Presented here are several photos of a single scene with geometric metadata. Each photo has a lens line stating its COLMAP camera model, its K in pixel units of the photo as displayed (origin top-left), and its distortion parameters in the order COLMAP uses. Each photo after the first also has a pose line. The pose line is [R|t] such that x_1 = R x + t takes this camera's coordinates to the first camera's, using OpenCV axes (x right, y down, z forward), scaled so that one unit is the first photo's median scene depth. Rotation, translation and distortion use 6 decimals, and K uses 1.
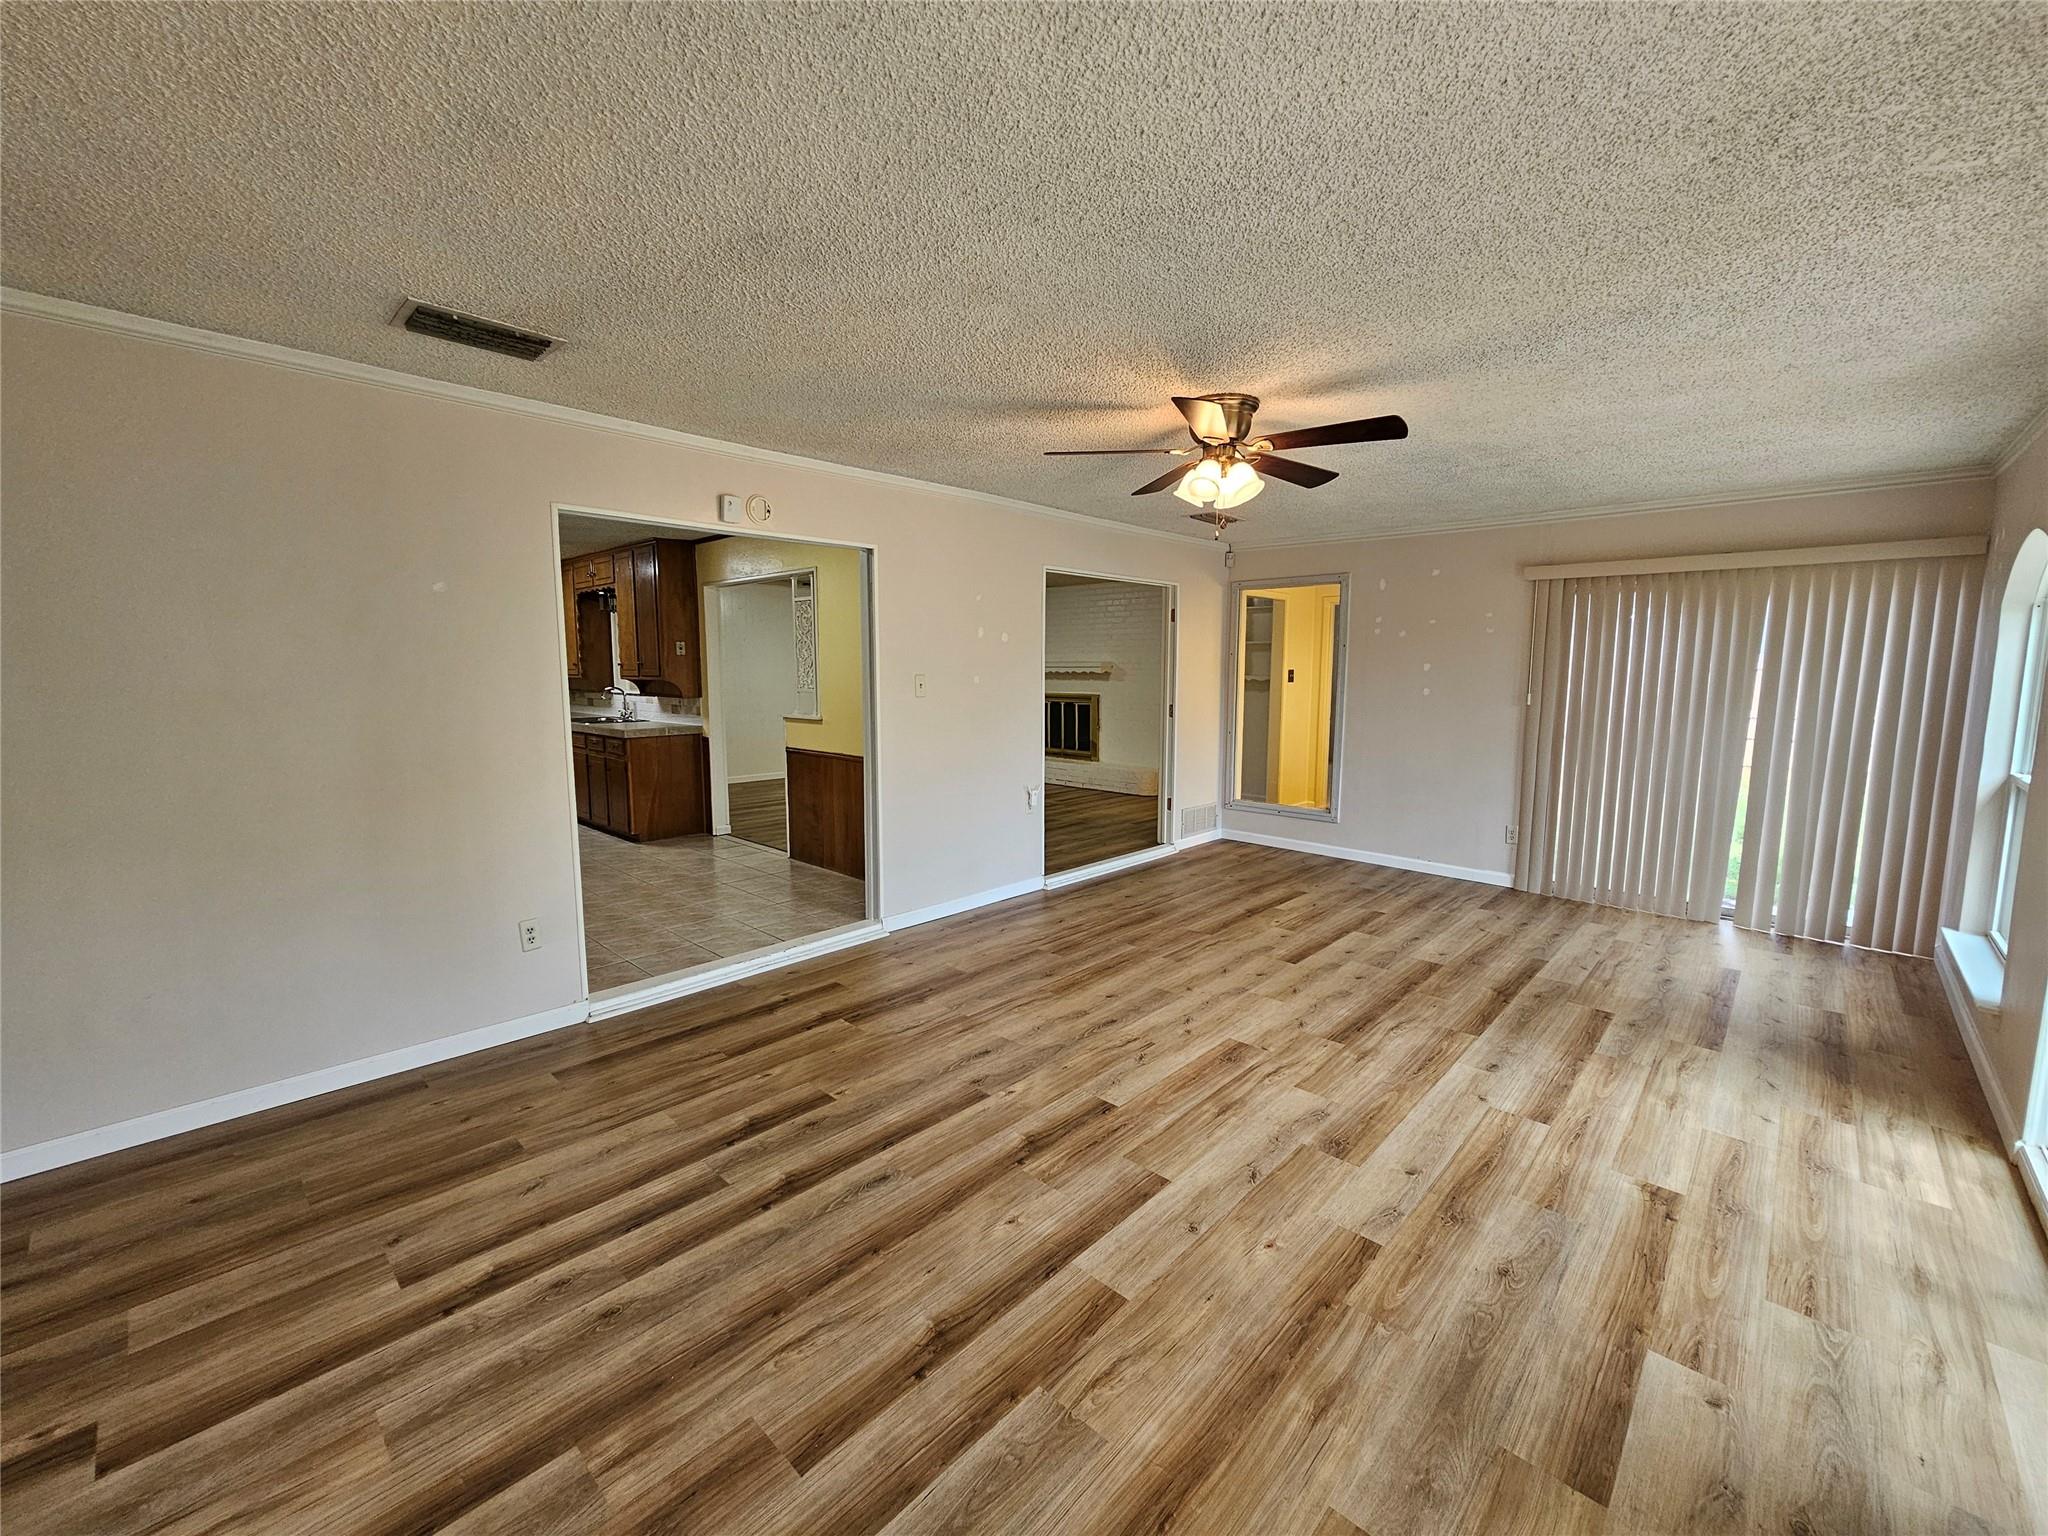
lens RADIAL K [[831.5, 0, 1024.0], [0, 831.5, 768.0], [0, 0, 1]] dist [0.000062, 0.000116]
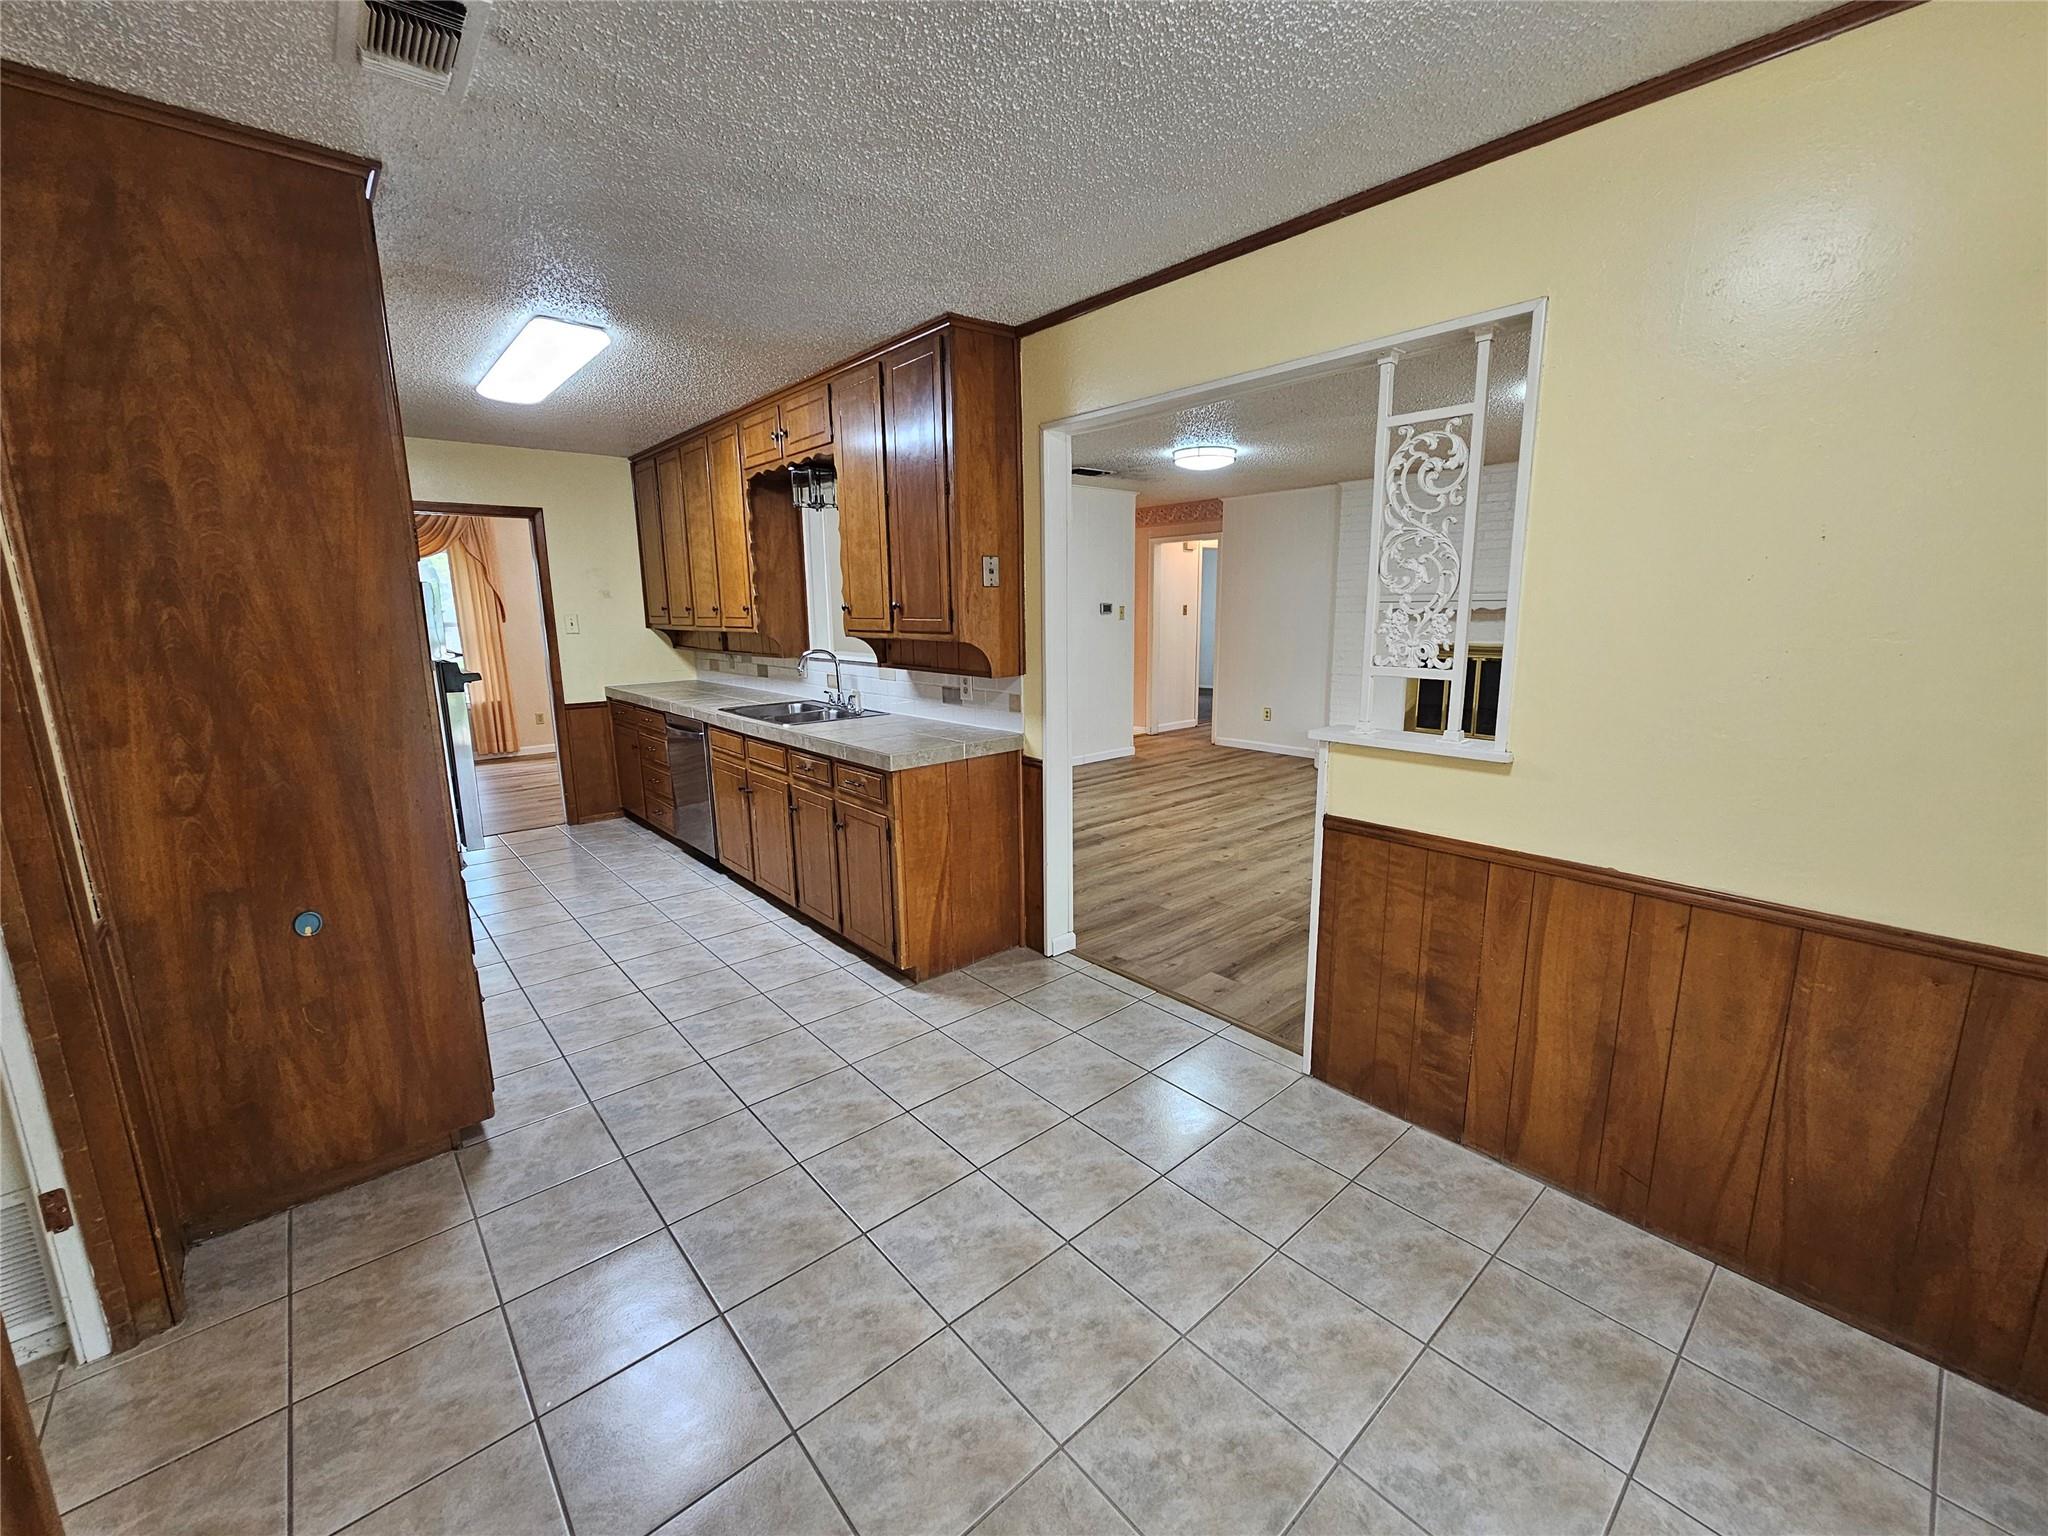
lens RADIAL K [[831.5, 0, 1024.0], [0, 831.5, 768.0], [0, 0, 1]] dist [0.000062, 0.000116]
pose [[0.995749, 0.006426, -0.091884, -0.343772], [0.000661, 0.997039, 0.076897, -0.068704], [0.092106, -0.076631, 0.992796, 0.520579]]
